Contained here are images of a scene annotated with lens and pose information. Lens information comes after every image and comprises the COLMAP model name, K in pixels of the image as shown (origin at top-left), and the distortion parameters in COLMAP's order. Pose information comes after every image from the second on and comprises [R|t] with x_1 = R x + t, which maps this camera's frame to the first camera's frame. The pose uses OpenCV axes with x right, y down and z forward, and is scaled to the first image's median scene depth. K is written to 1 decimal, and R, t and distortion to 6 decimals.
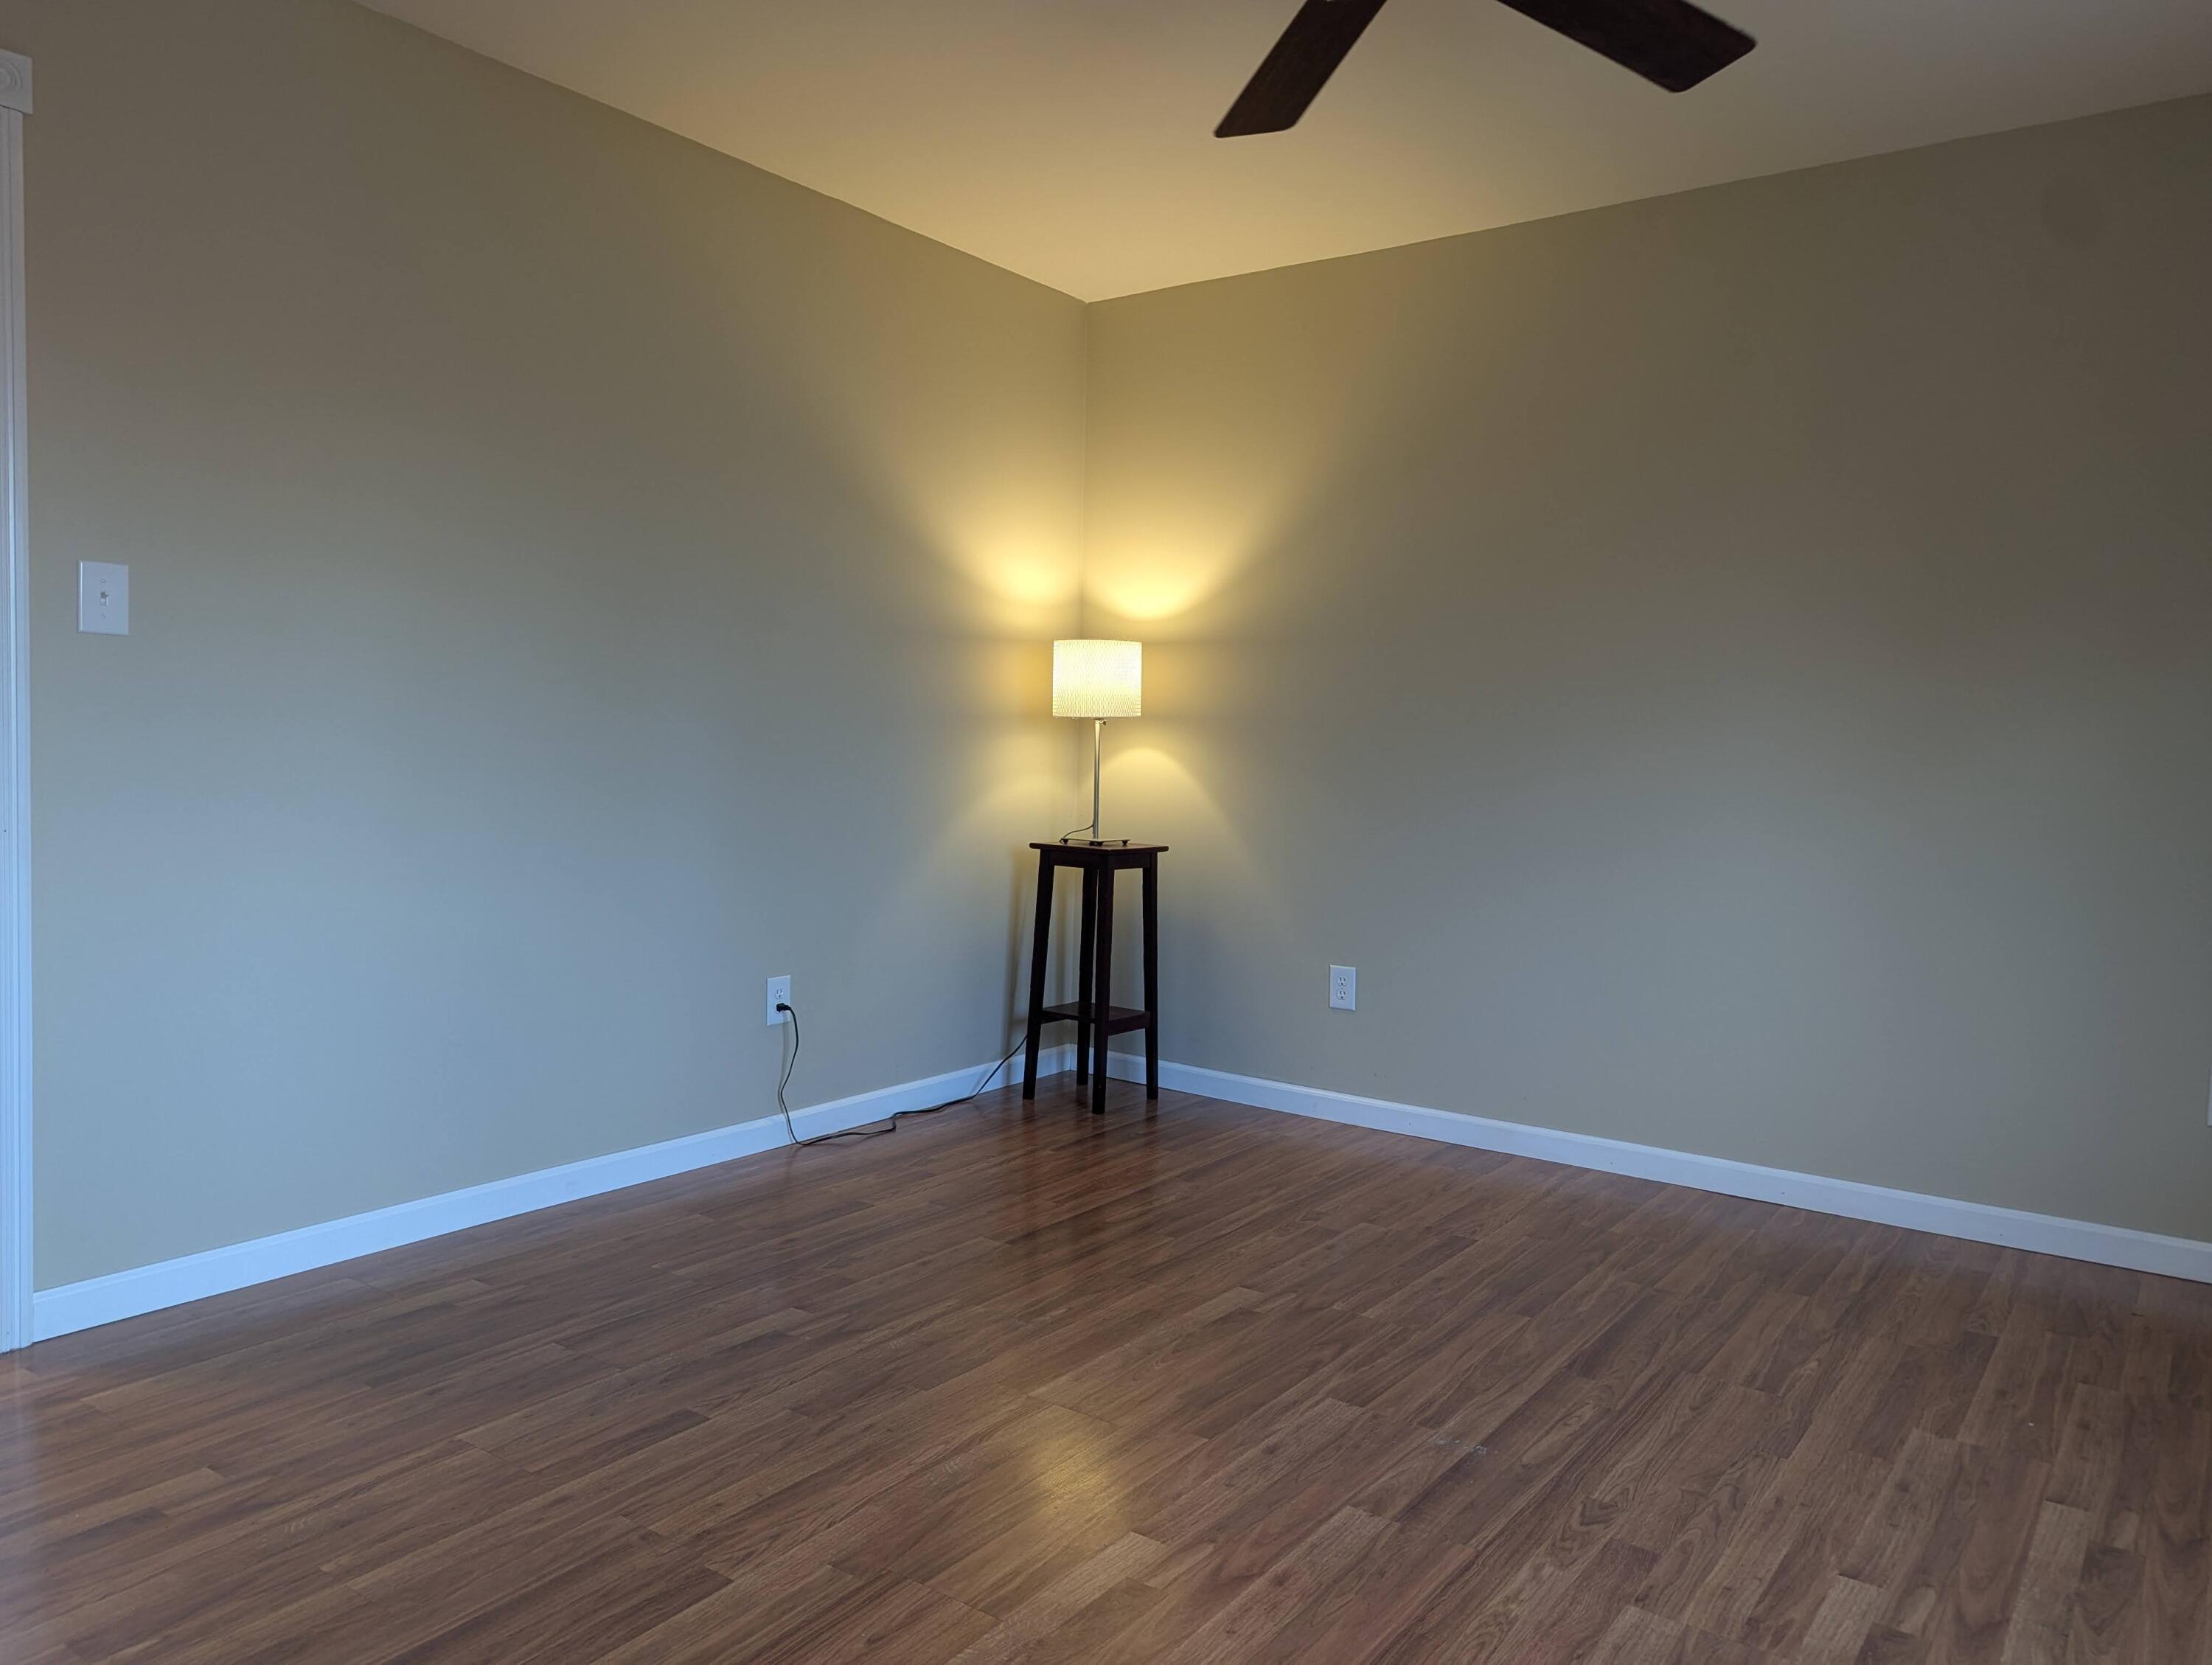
lens RADIAL K [[1555.9, 0, 1104.1], [0, 1555.9, 821.7], [0, 0, 1]] dist [0.059347, -0.050118]
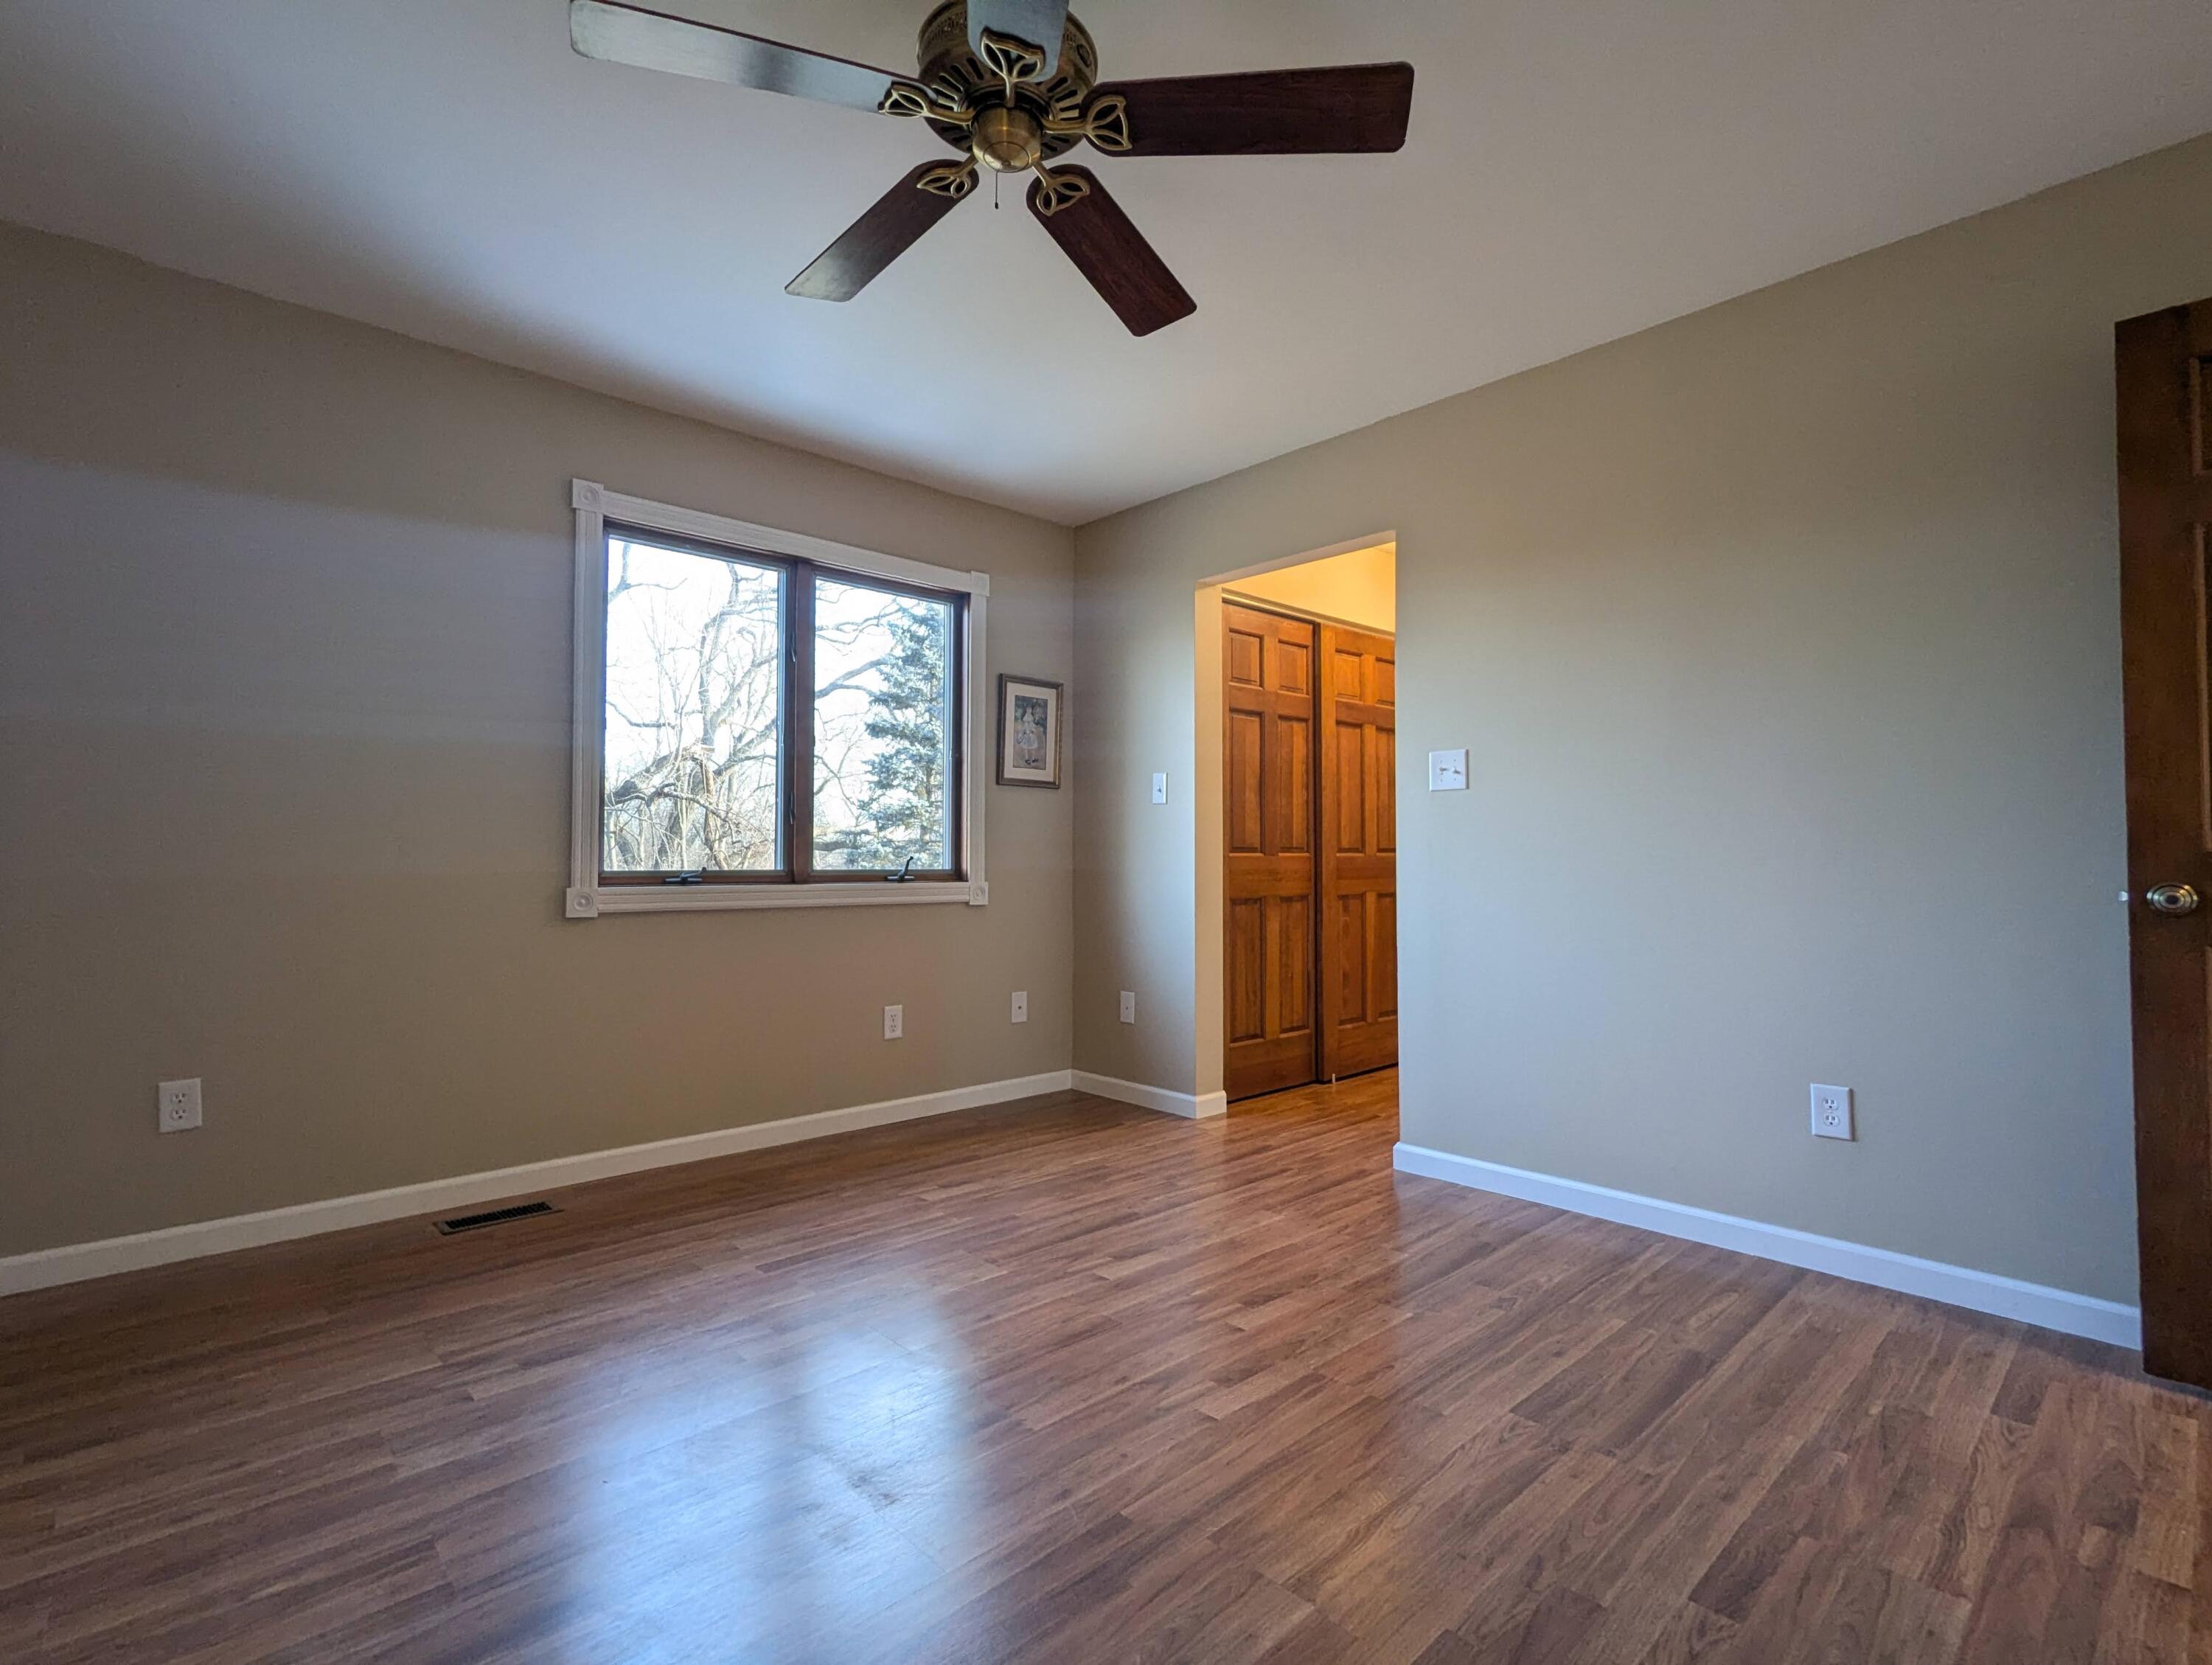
lens RADIAL K [[1052.1, 0, 1104.1], [0, 1052.1, 842.5], [0, 0, 1]] dist [-0.001796, 0.002765]
pose [[-0.981449, -0.023554, 0.190272, -0.033209], [-0.016647, 0.999146, 0.037817, -0.041897], [-0.191000, 0.033948, -0.981003, 1.419756]]
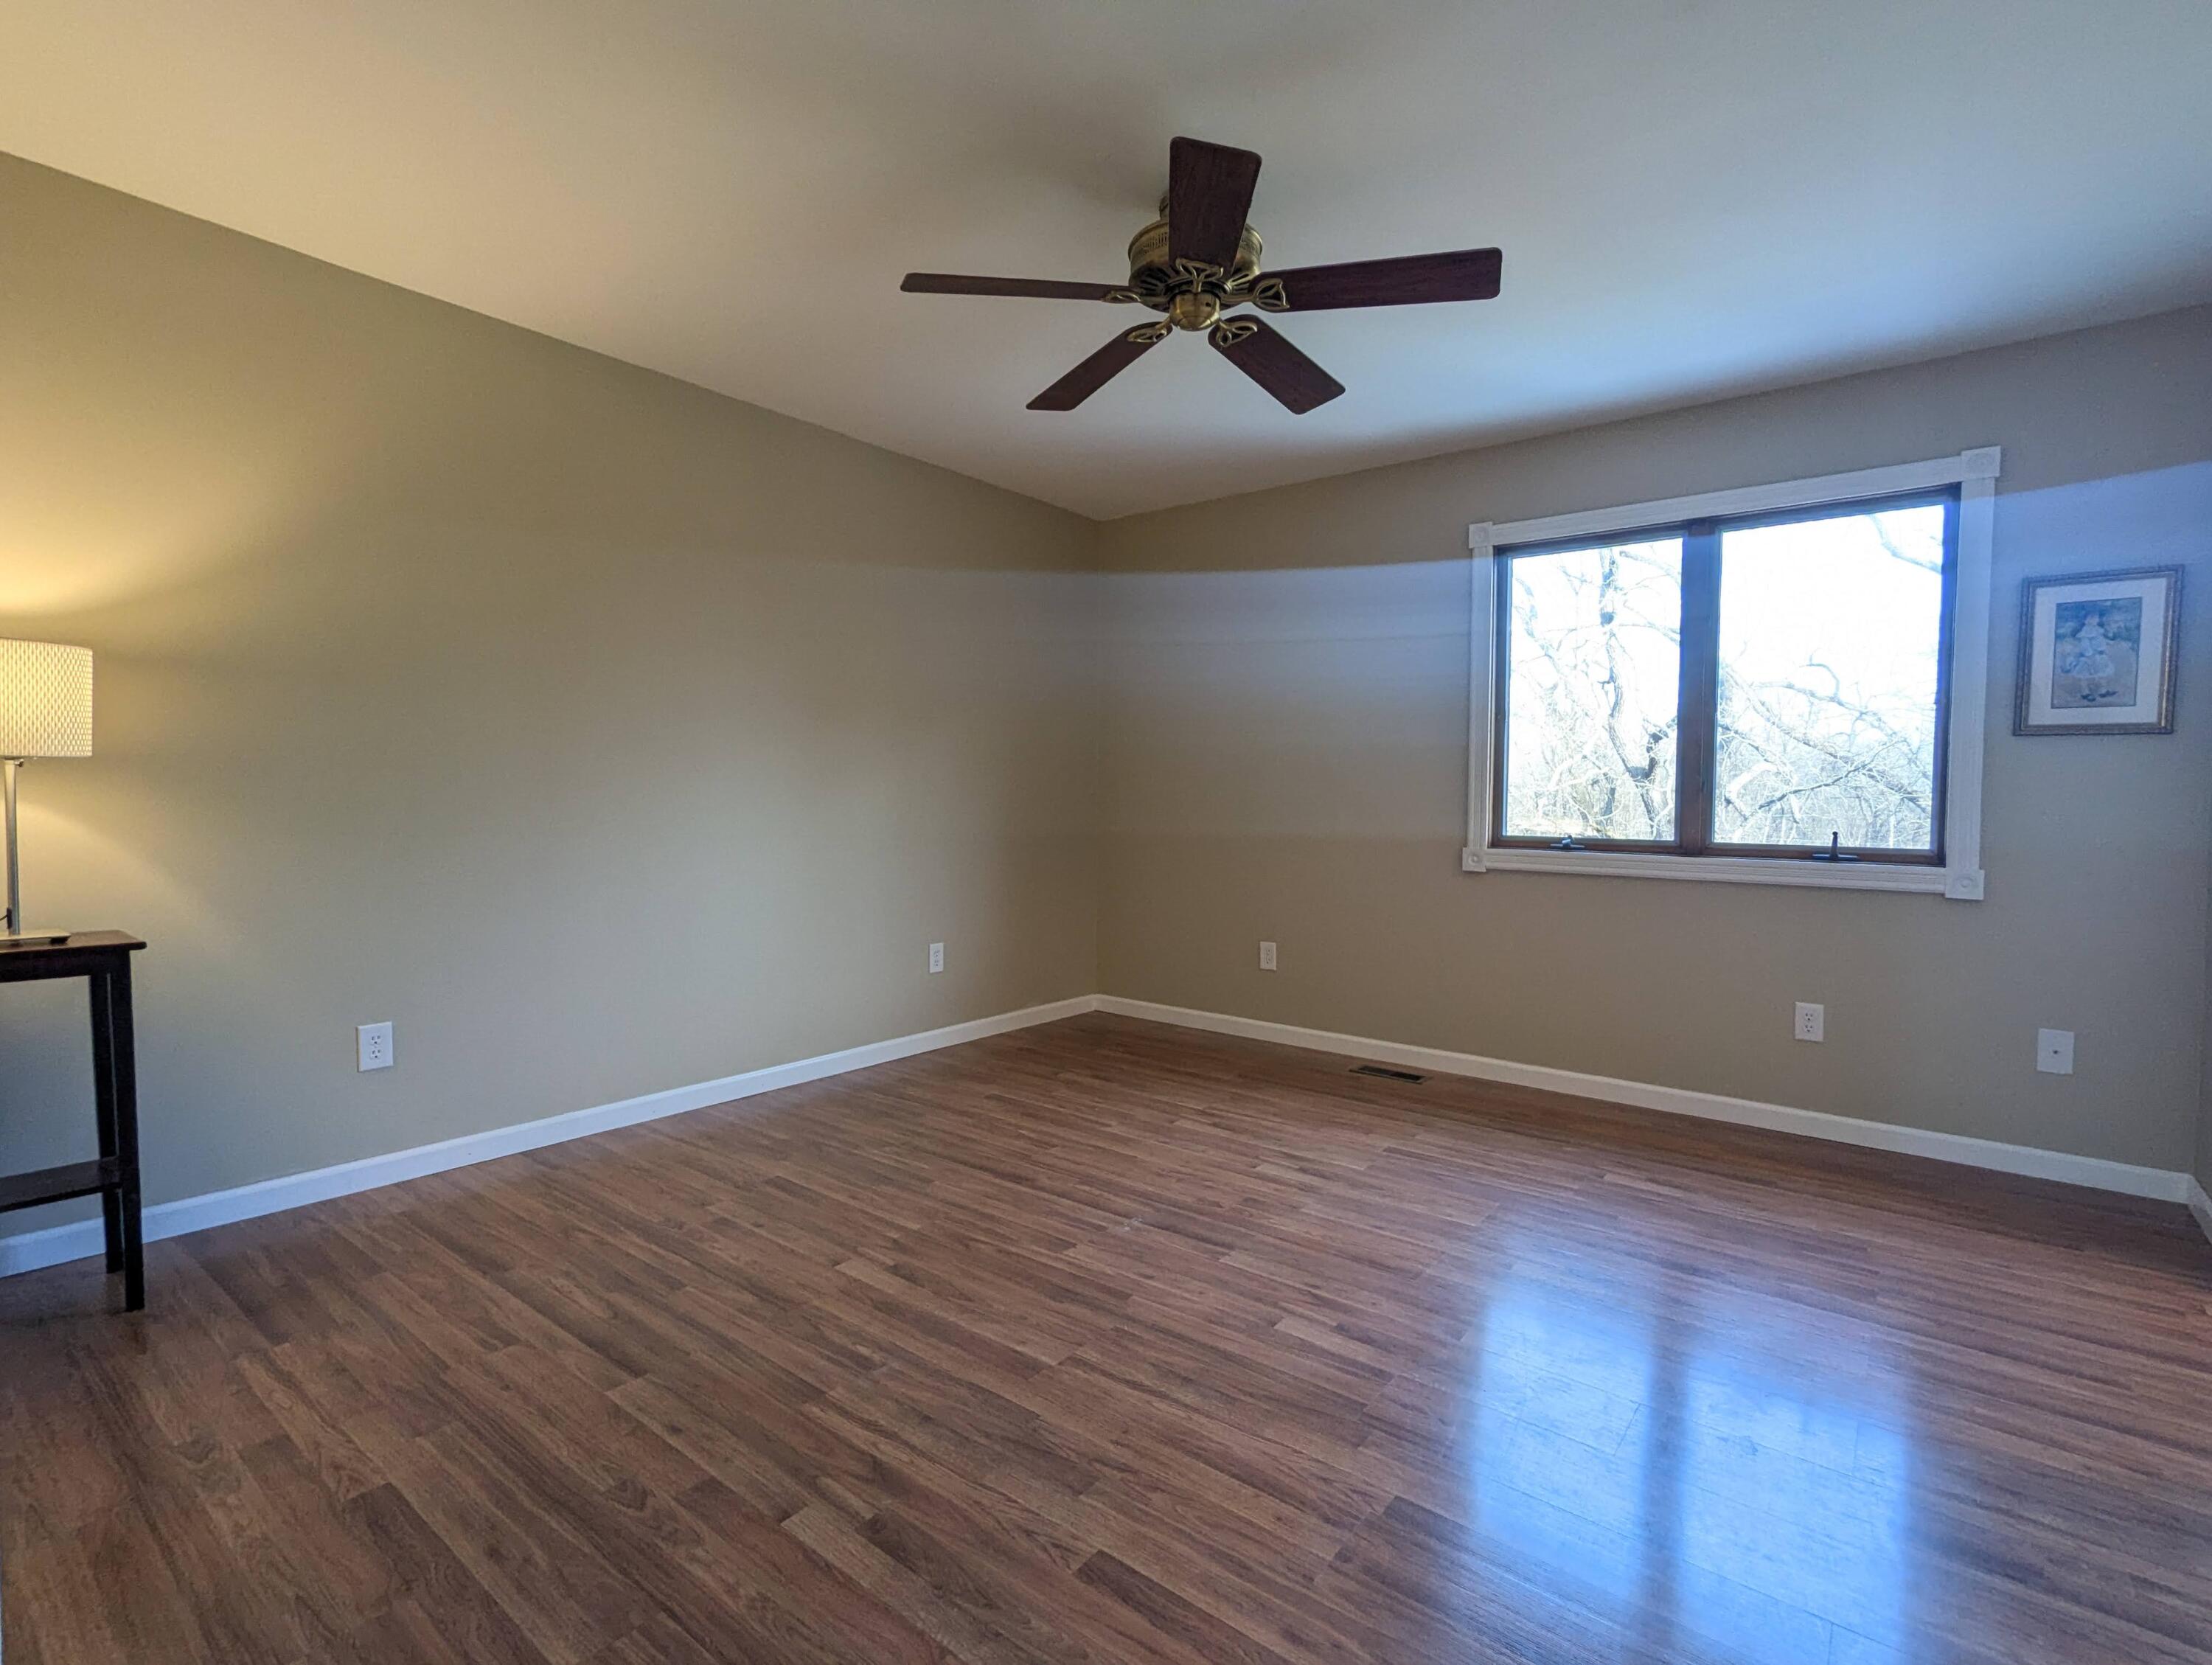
lens RADIAL K [[1052.1, 0, 1112.8], [0, 1052.1, 849.6], [0, 0, 1]] dist [-0.001796, 0.002765]
pose [[0.039053, -0.077816, 0.996203, -0.738050], [0.040958, 0.996250, 0.076214, -0.069572], [-0.998397, 0.037826, 0.042093, 0.839001]]
